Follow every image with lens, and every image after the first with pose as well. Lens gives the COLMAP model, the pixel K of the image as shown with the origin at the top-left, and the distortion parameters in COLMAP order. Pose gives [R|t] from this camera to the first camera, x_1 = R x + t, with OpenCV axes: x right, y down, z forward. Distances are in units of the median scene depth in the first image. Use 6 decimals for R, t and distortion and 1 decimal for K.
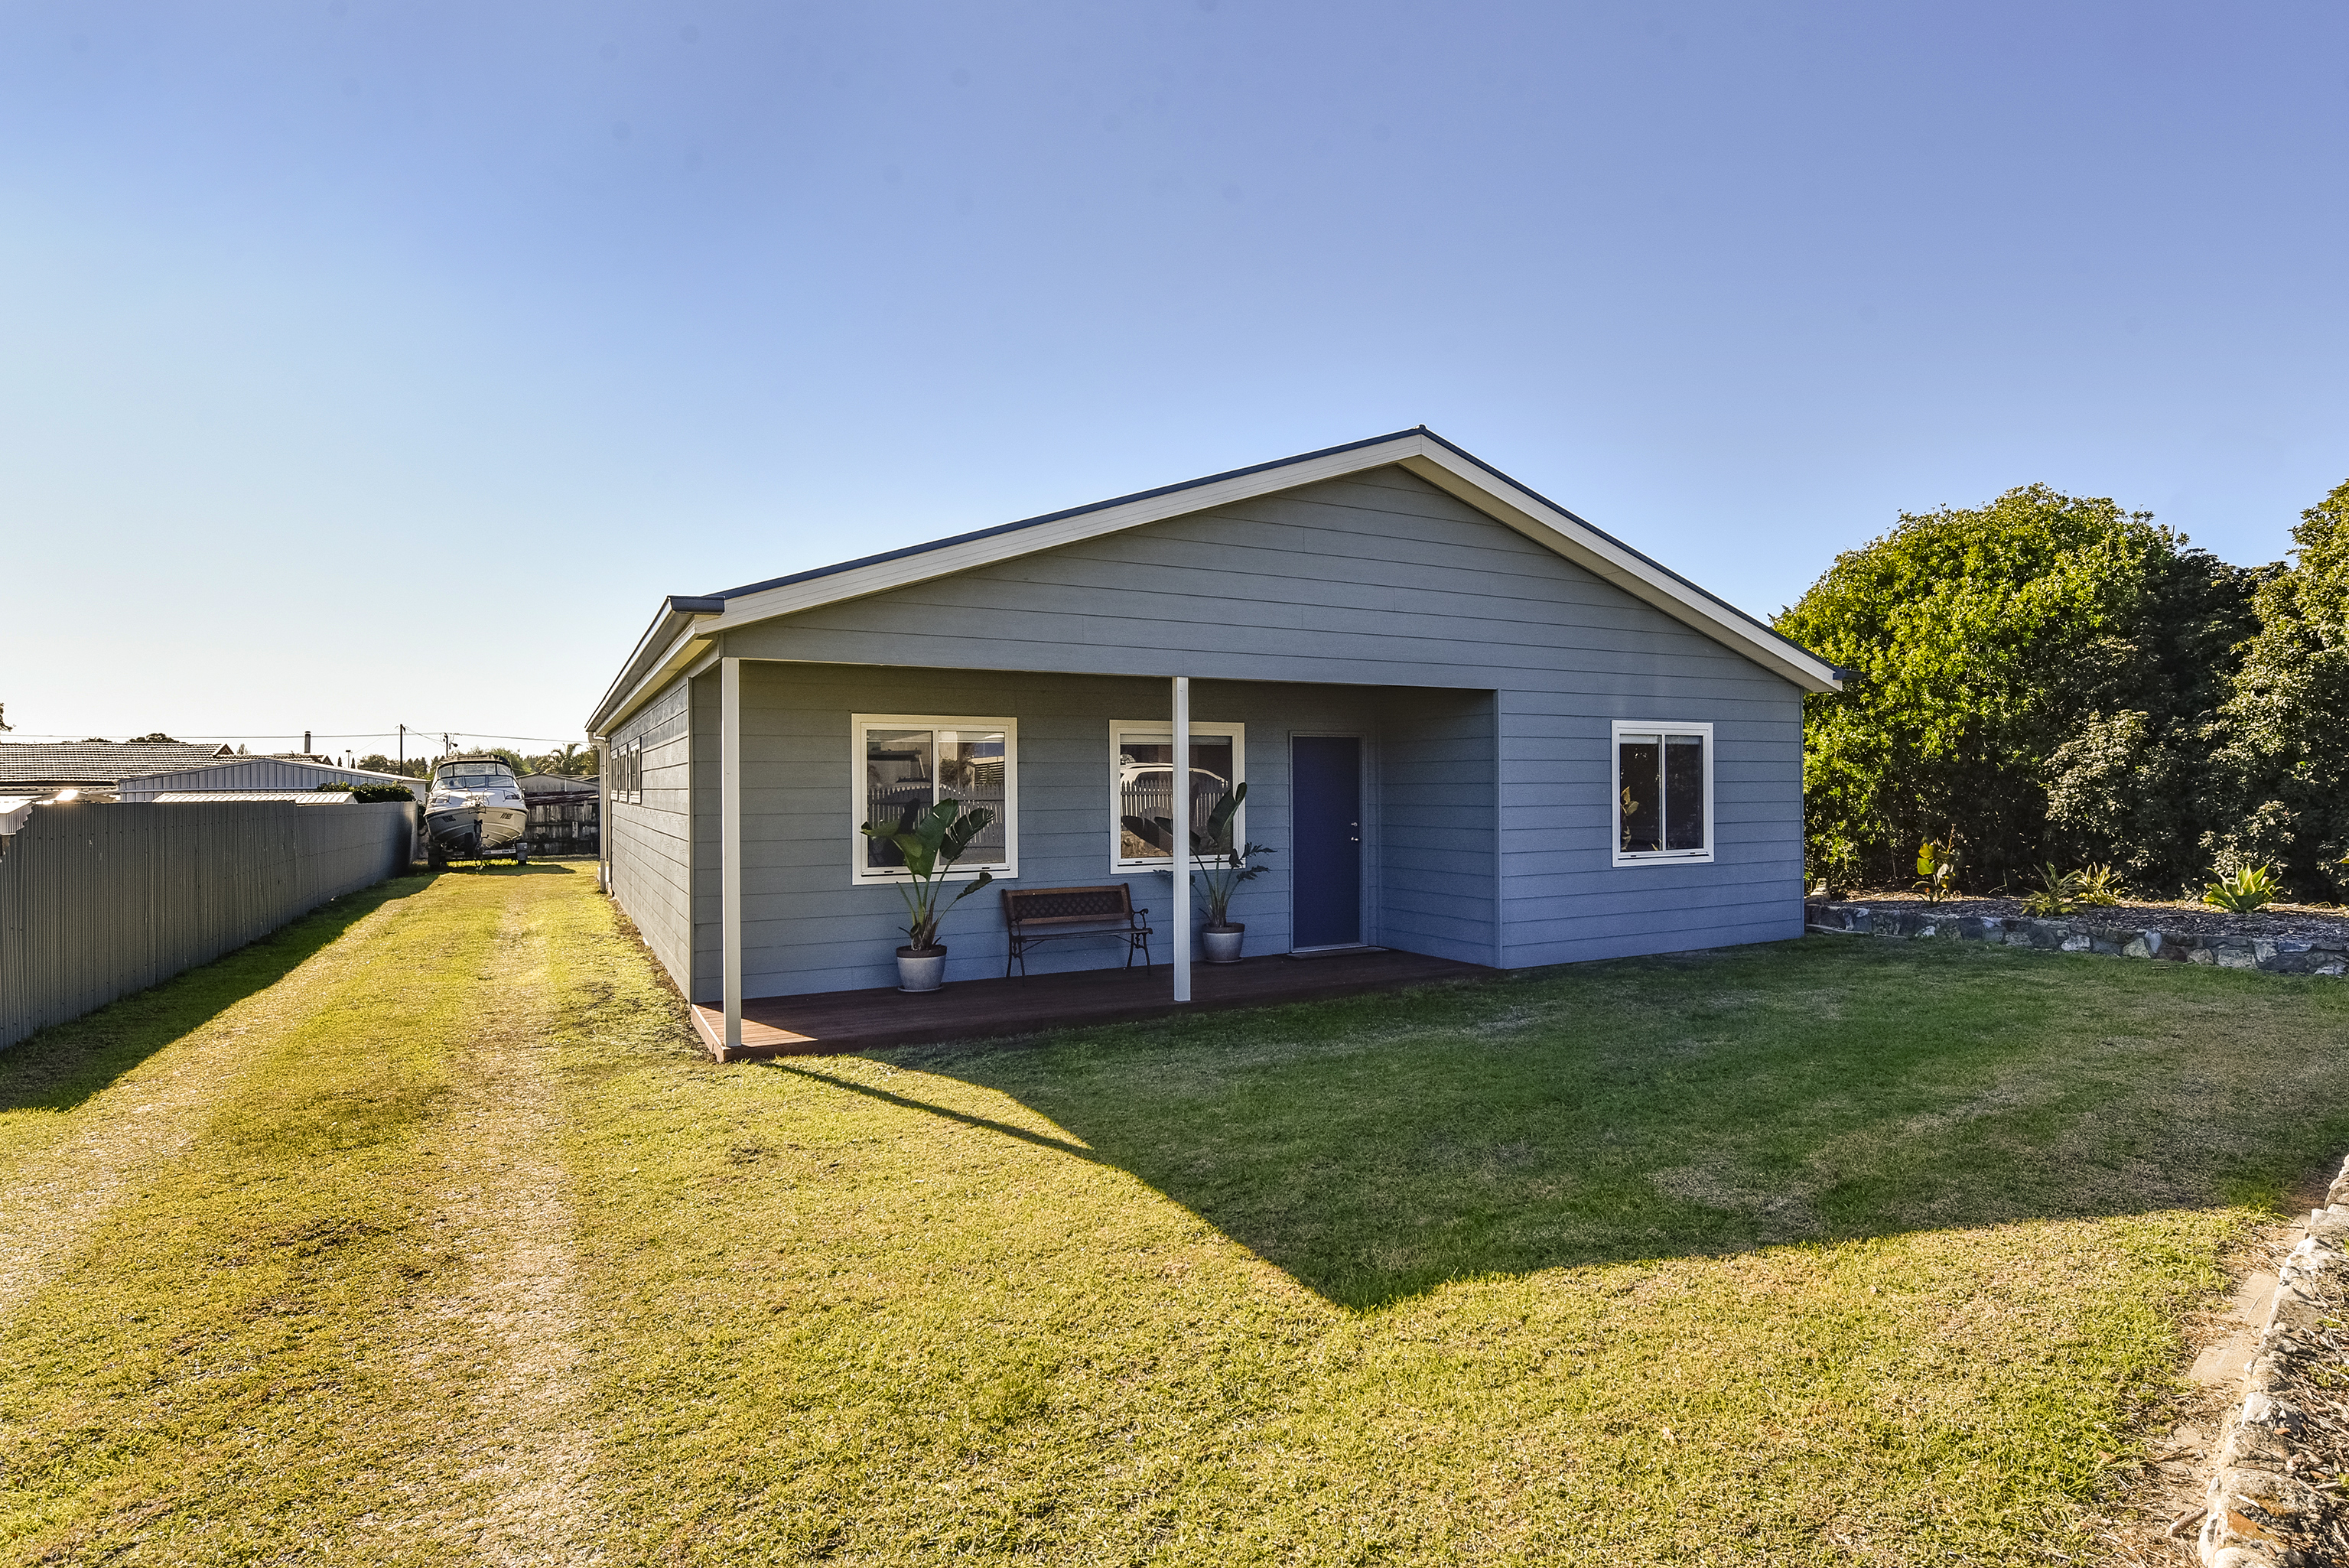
lens RADIAL K [[1096.5, 0, 1179.2], [0, 1096.5, 789.2], [0, 0, 1]] dist [0.002326, 0.000002]
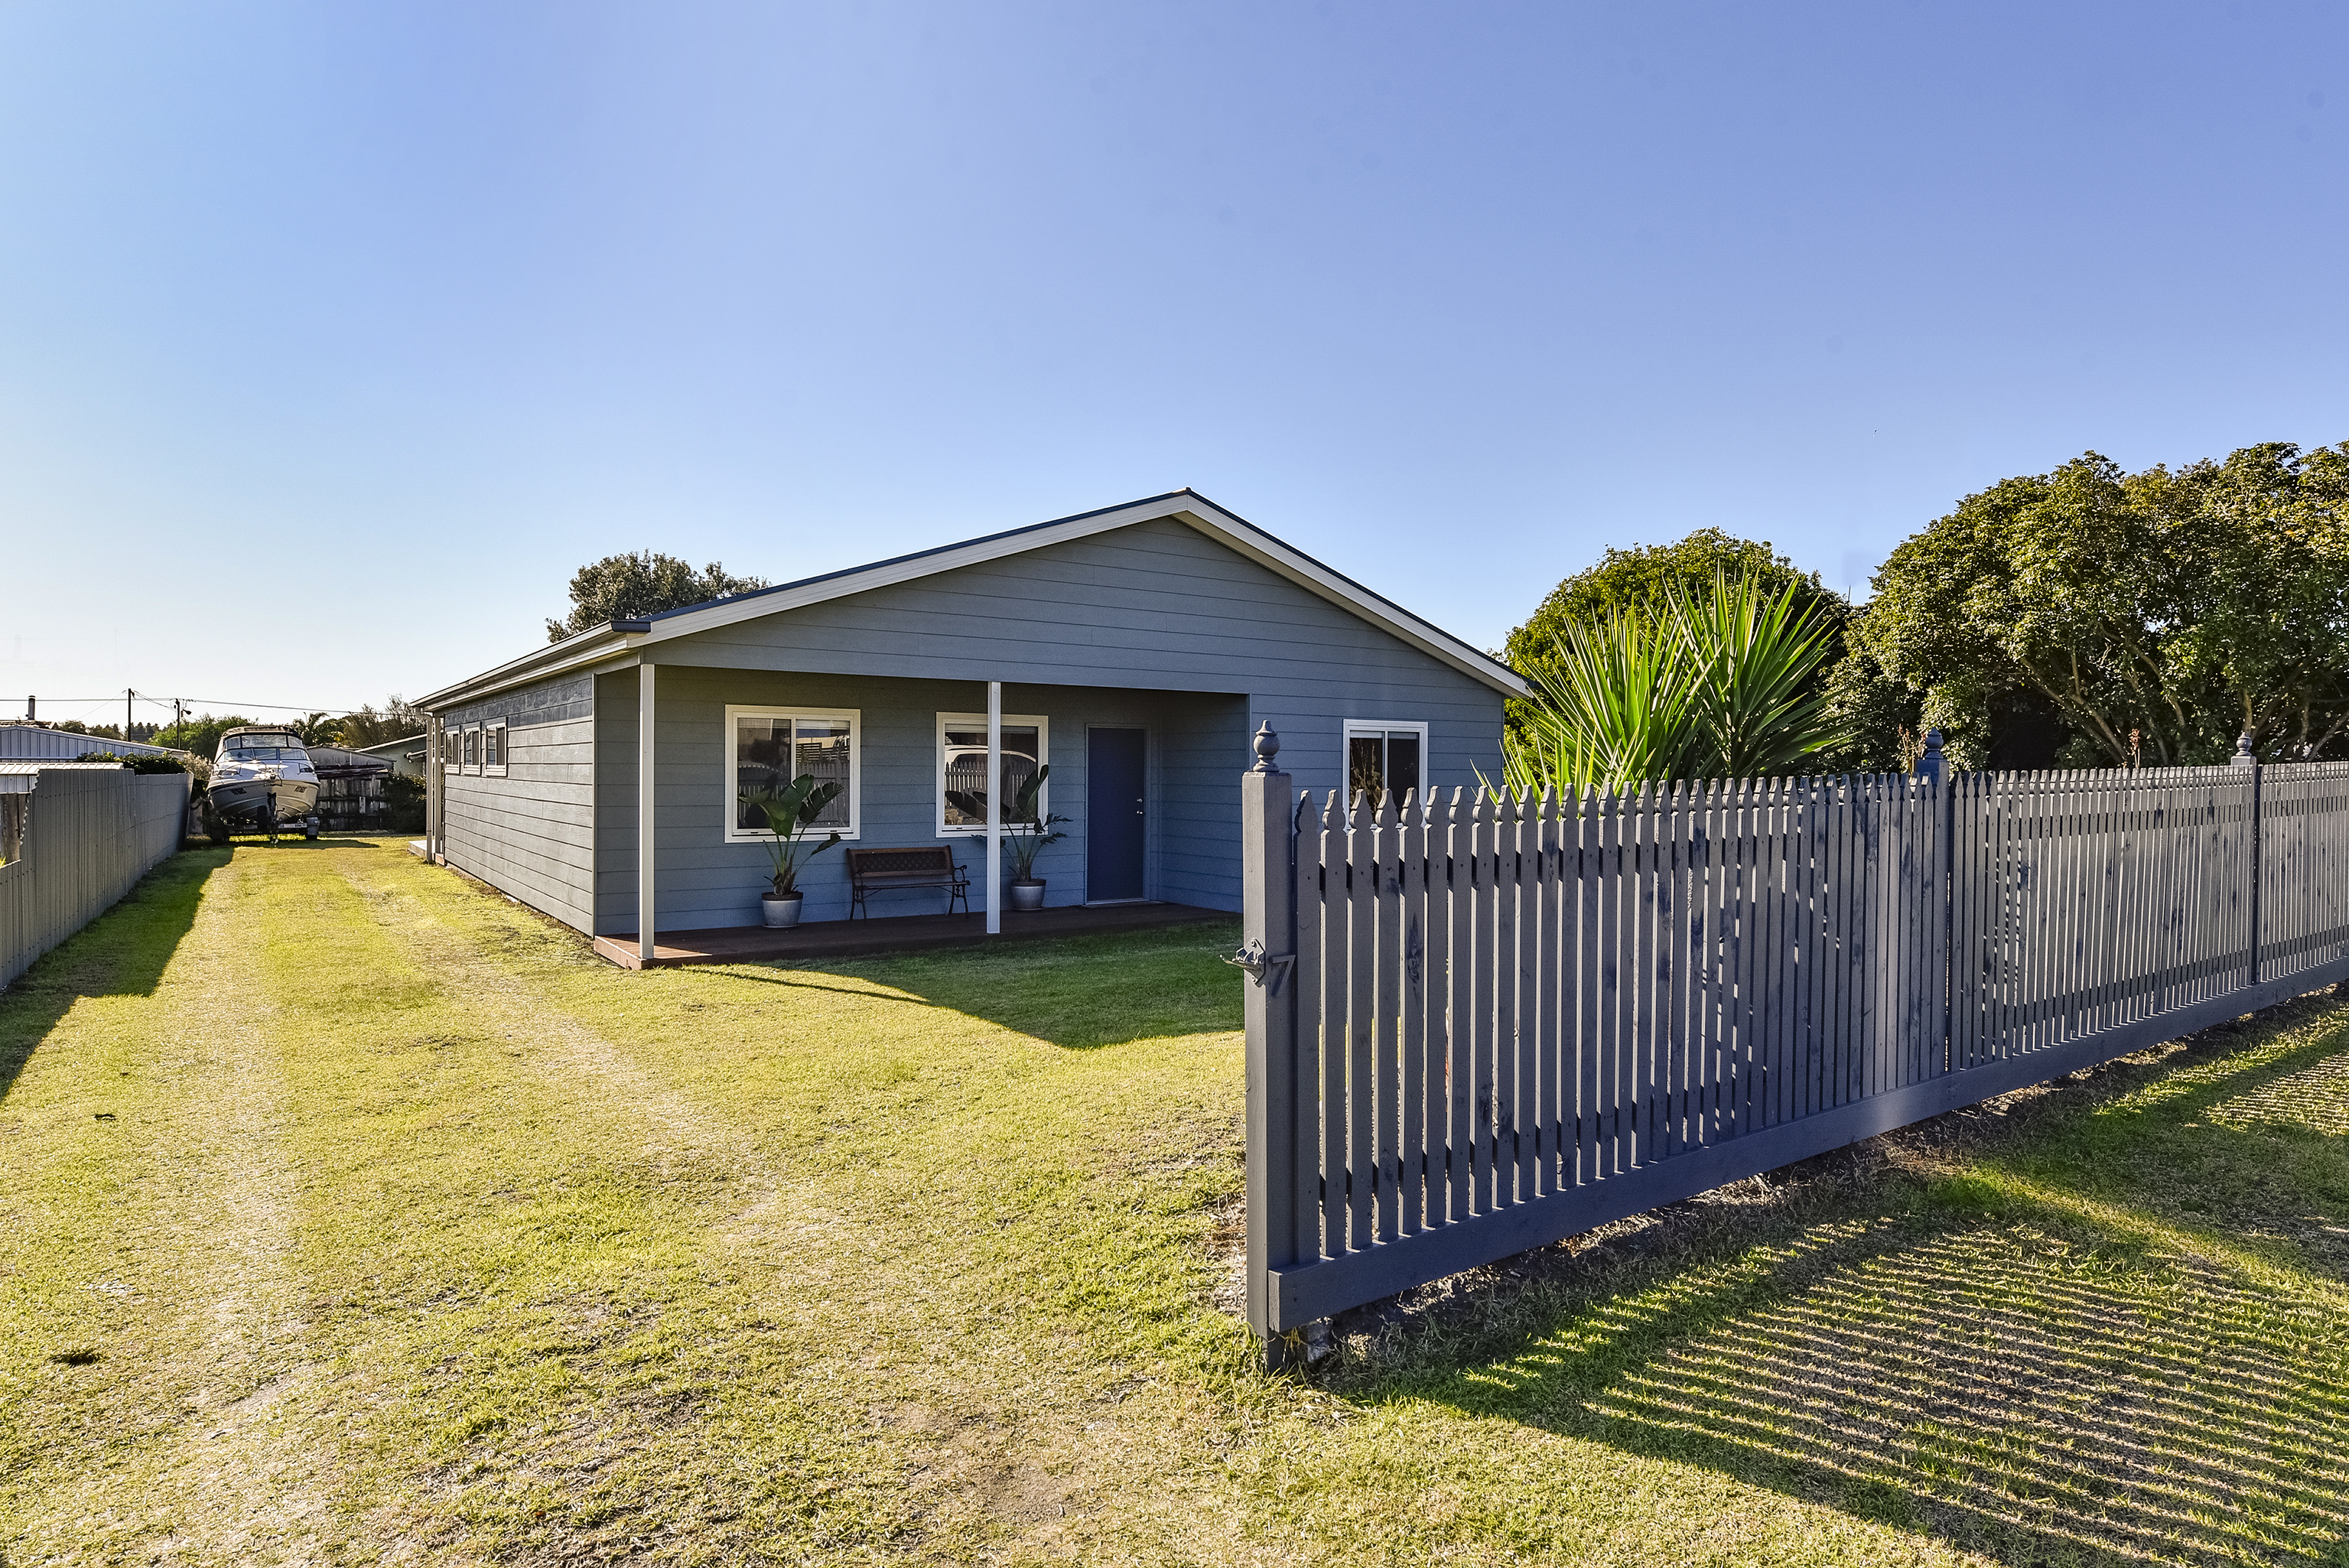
lens RADIAL K [[1126.0, 0, 1169.9], [0, 1126.0, 778.2], [0, 0, 1]] dist [0.003246, -0.007245]
pose [[0.988487, 0.011521, 0.150870, 0.005185], [-0.012291, 0.999916, 0.004174, 0.002242], [-0.150809, -0.005980, 0.988545, -0.272317]]
